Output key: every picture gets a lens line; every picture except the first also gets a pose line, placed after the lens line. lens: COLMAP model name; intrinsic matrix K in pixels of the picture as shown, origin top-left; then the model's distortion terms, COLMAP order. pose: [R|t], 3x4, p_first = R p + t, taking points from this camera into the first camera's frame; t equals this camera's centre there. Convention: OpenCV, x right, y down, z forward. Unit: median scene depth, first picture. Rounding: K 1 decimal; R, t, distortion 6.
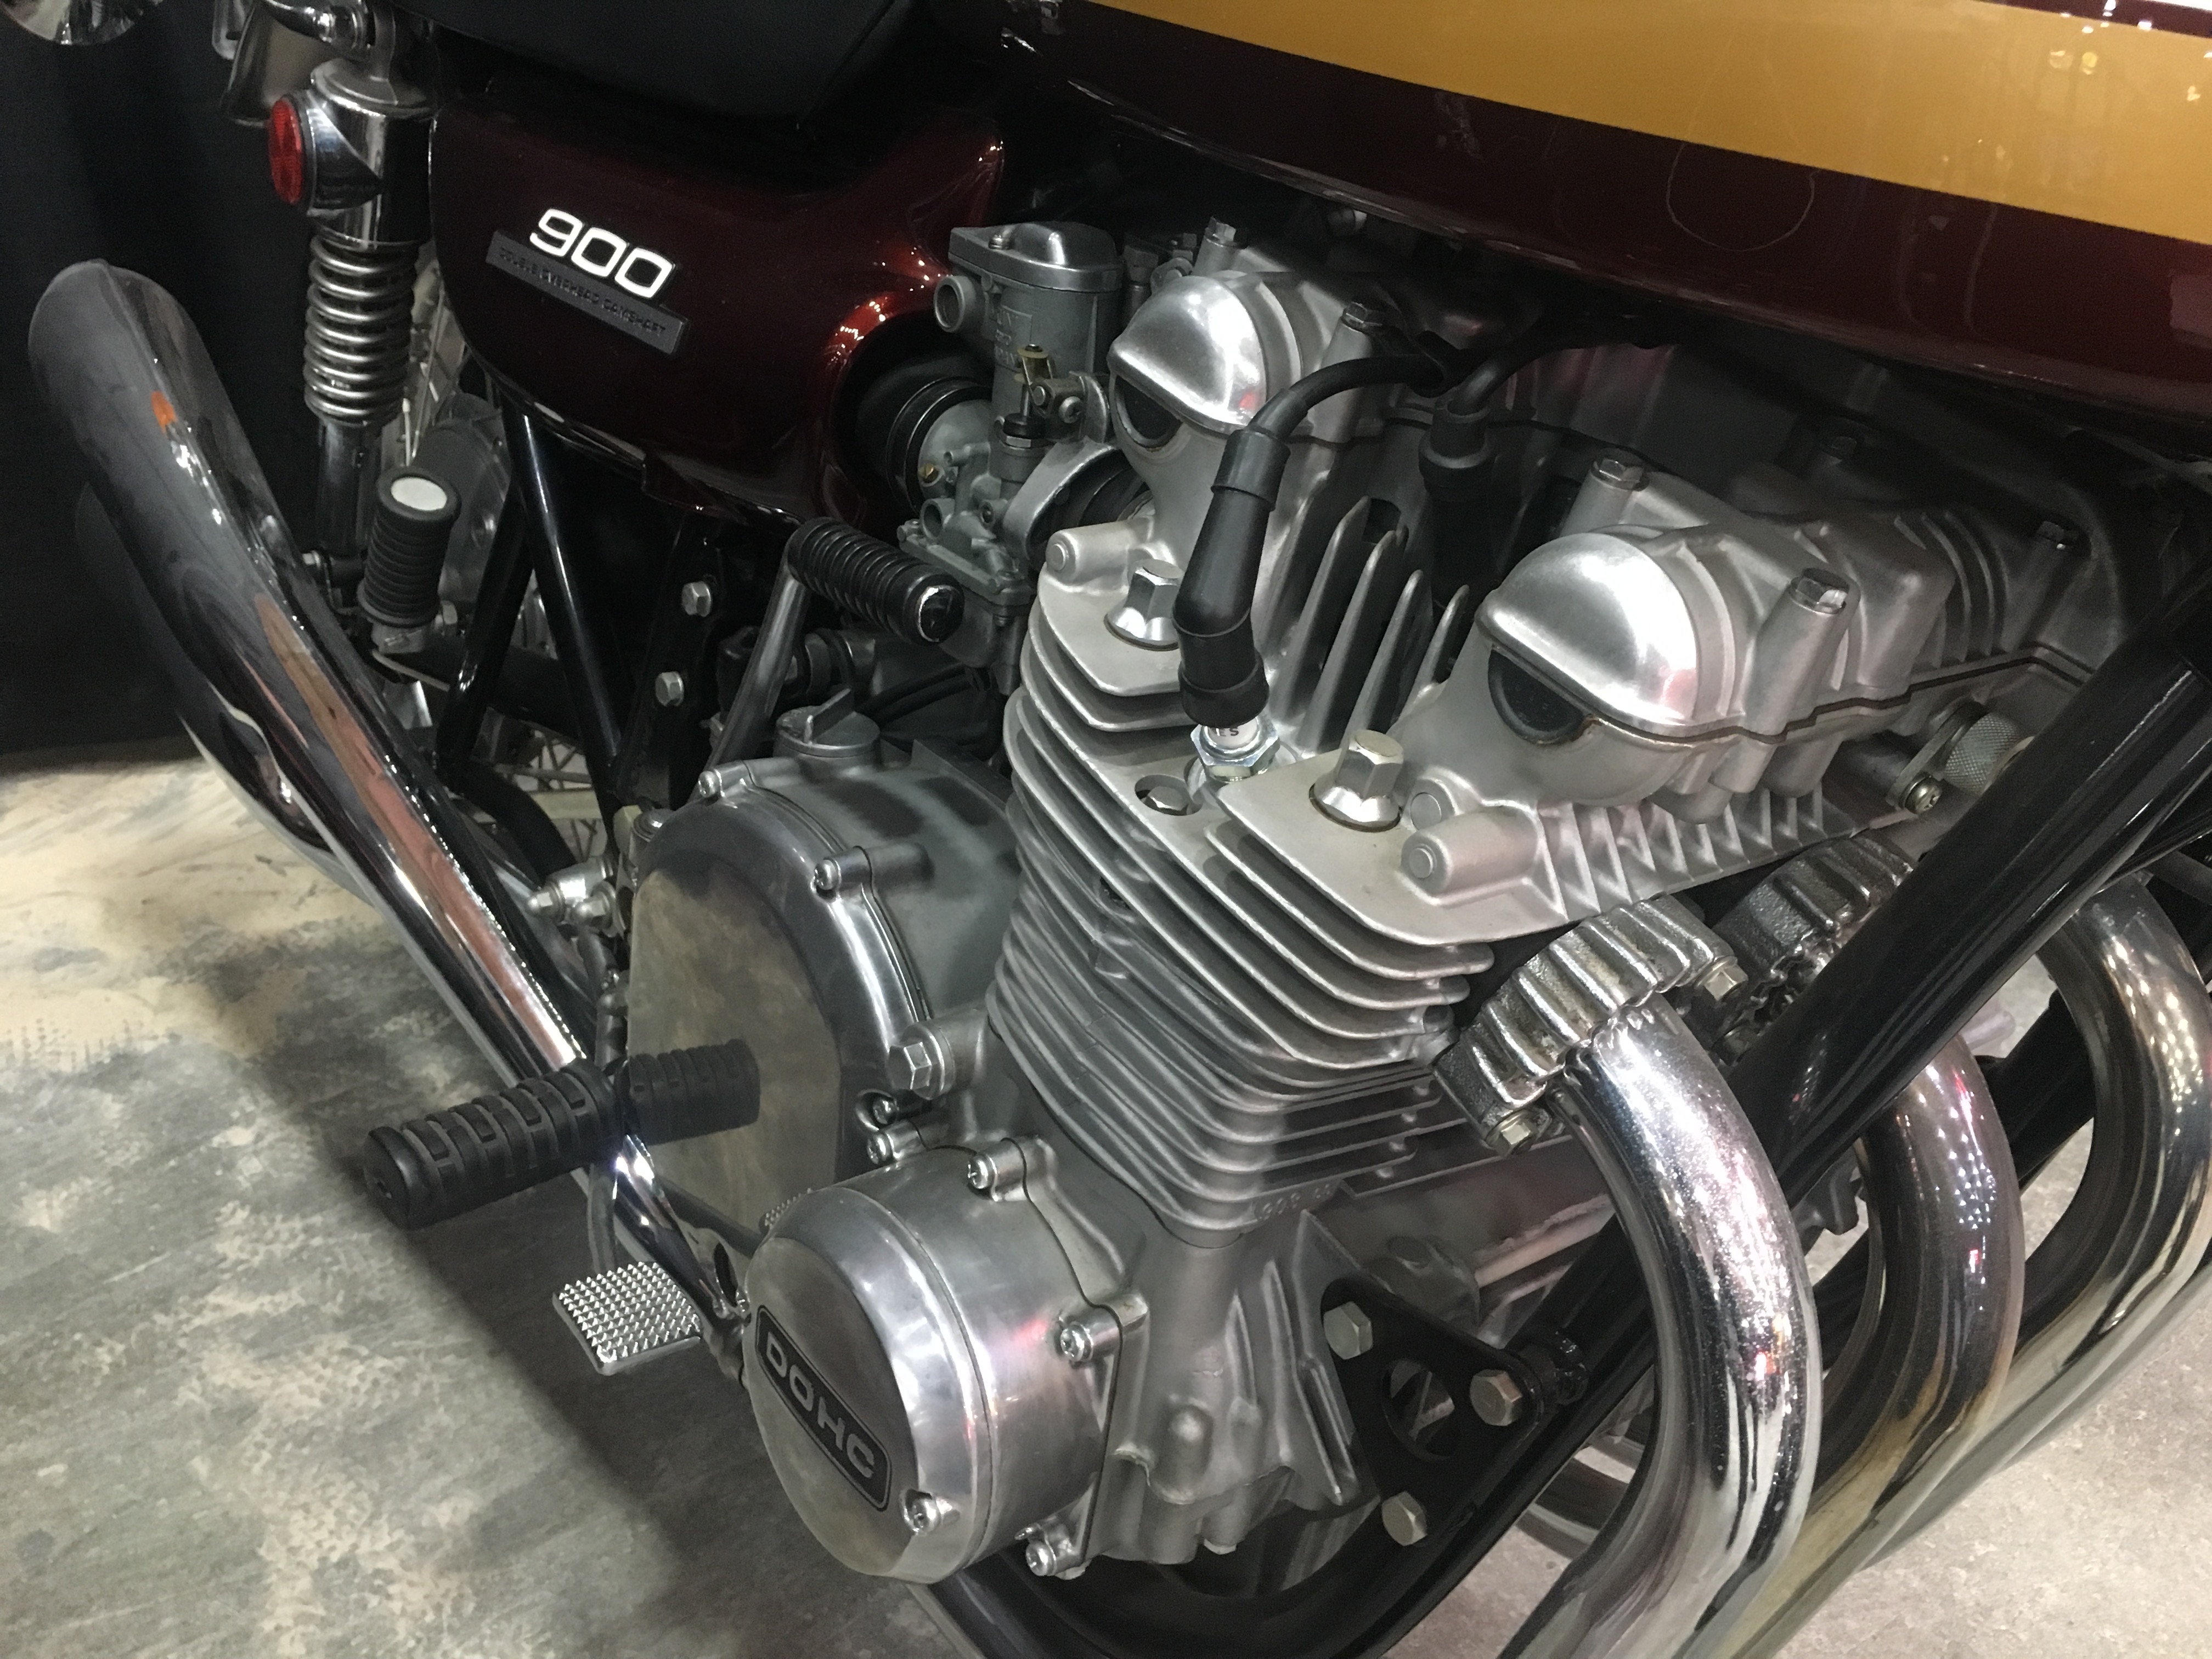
lens RADIAL K [[1894.0, 0, 1106.0], [0, 1894.0, 829.5], [0, 0, 1]] dist [0.092739, -0.150746]
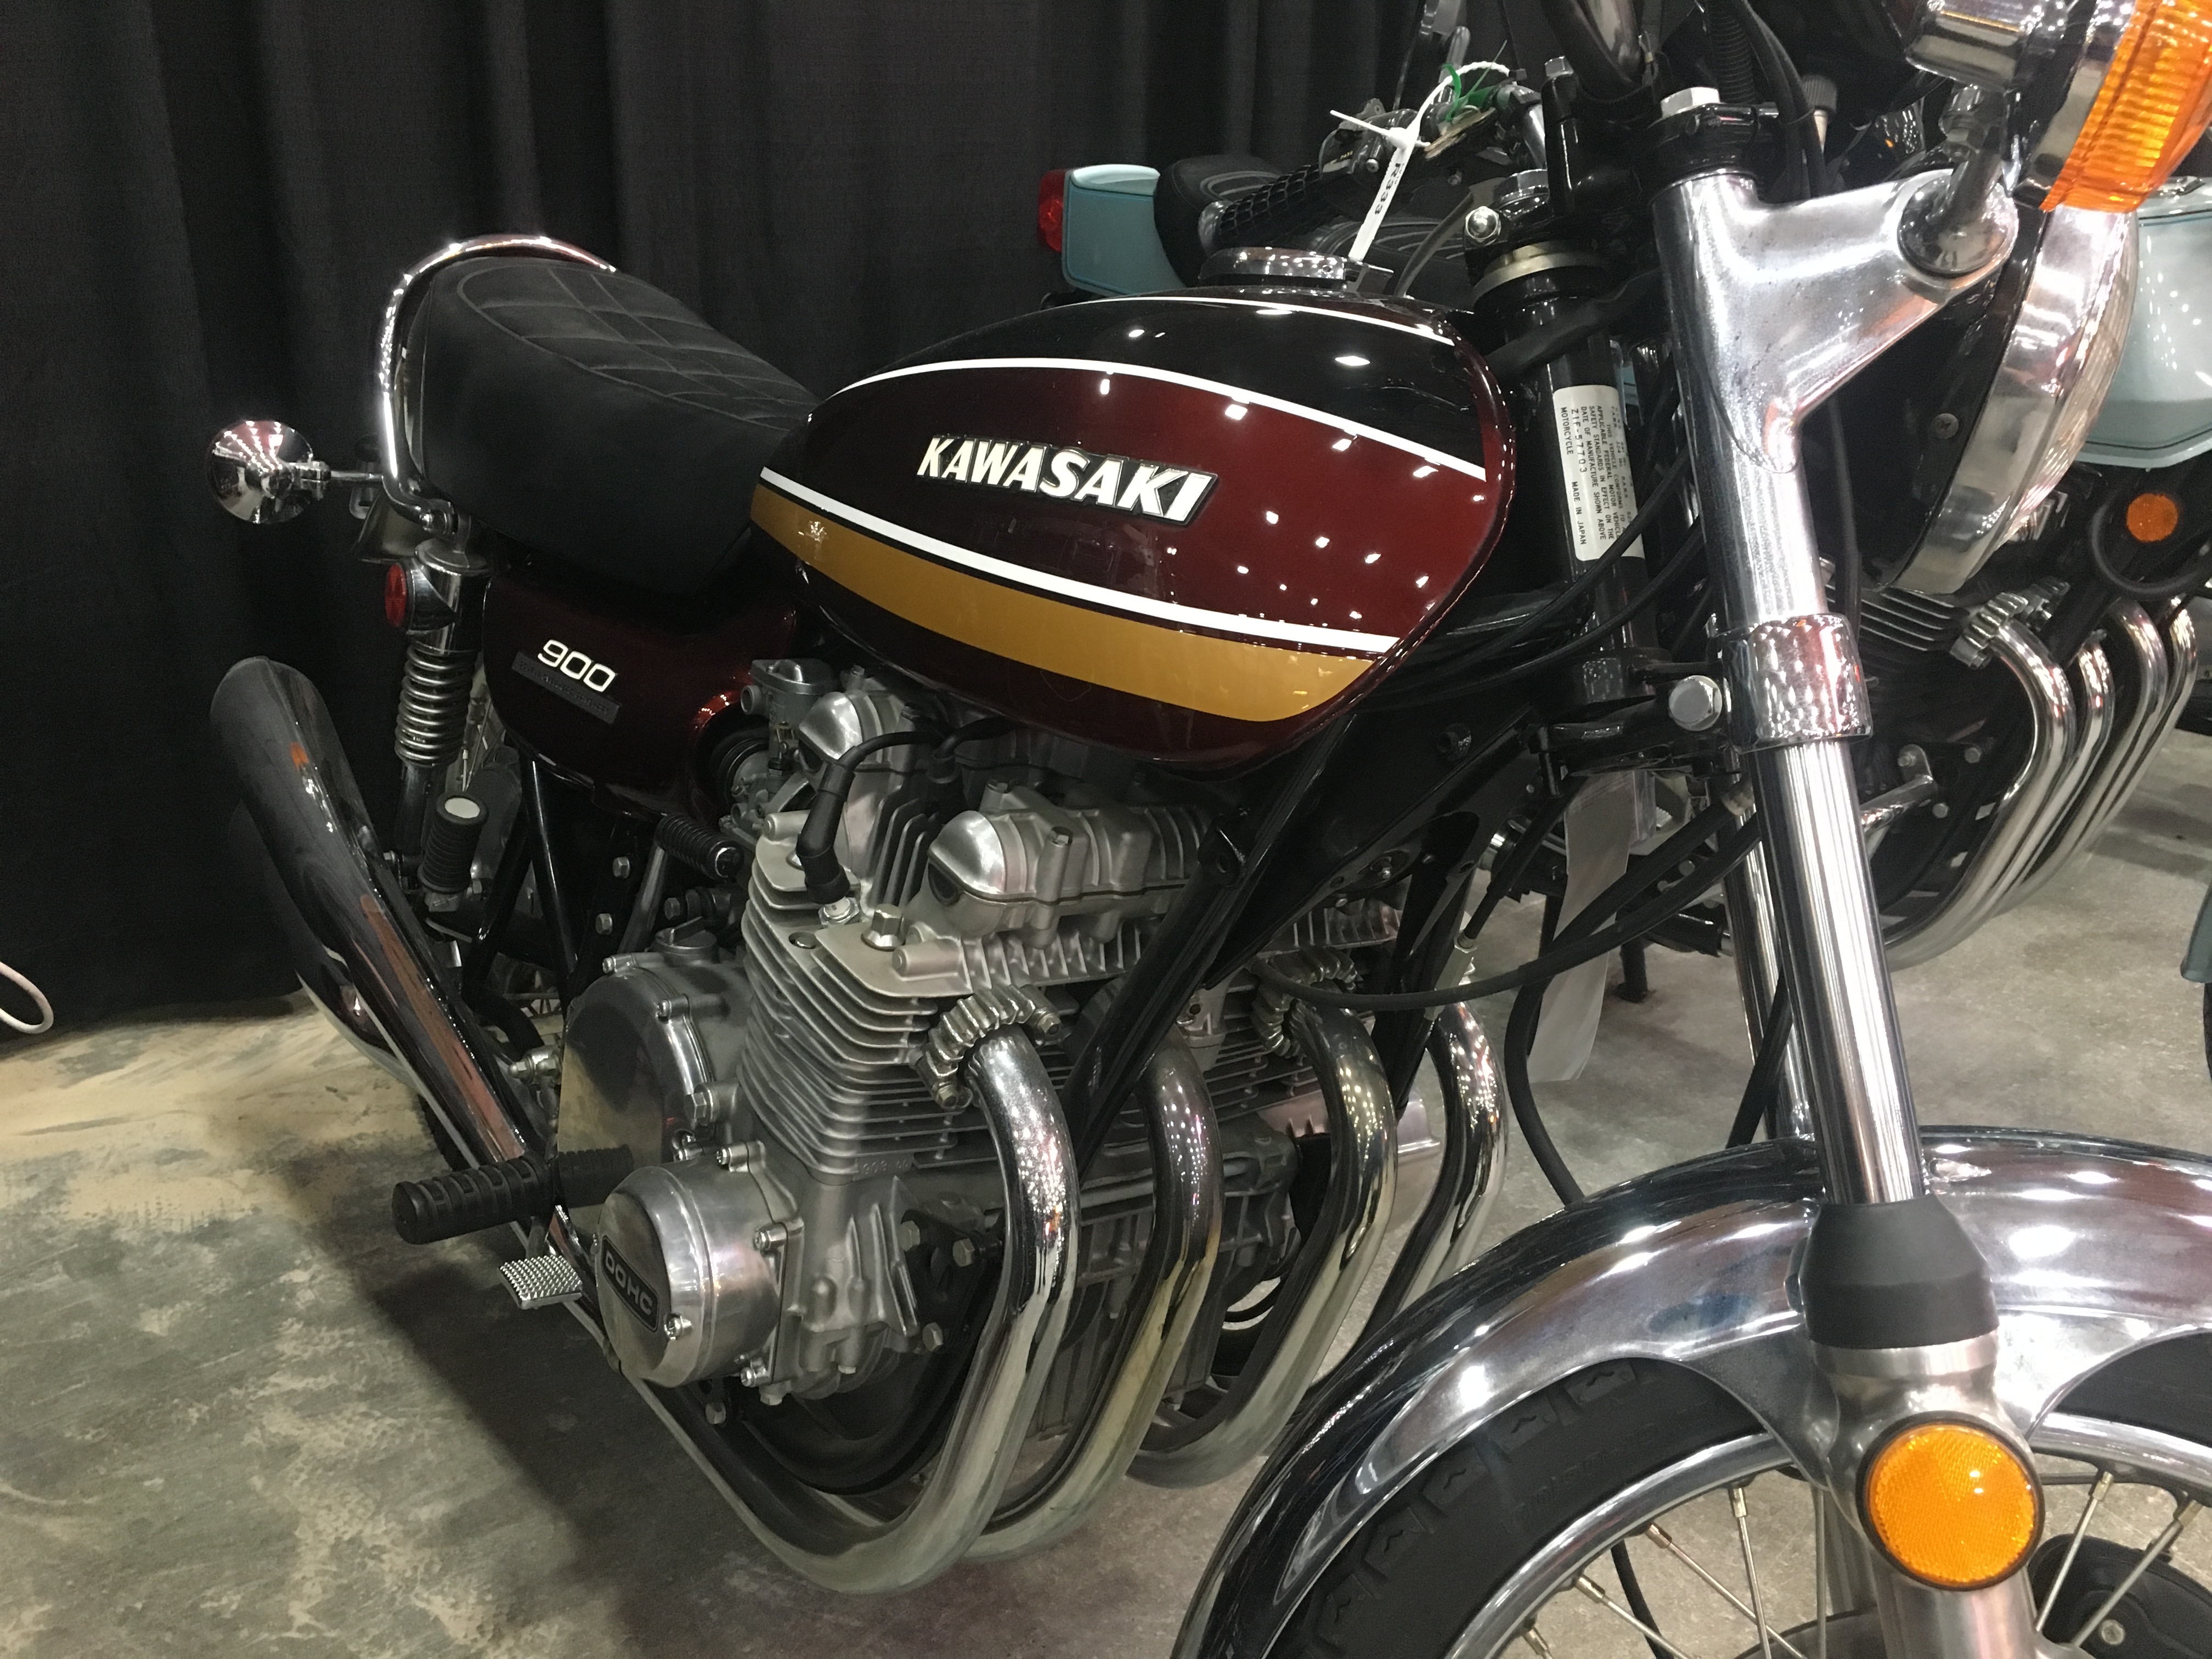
lens RADIAL K [[1894.0, 0, 1106.0], [0, 1894.0, 829.5], [0, 0, 1]] dist [0.092739, -0.150746]
pose [[0.999568, 0.010201, -0.027580, 0.199166], [-0.015059, 0.983155, -0.182153, 0.112272], [0.025257, 0.182489, 0.982883, -0.490897]]
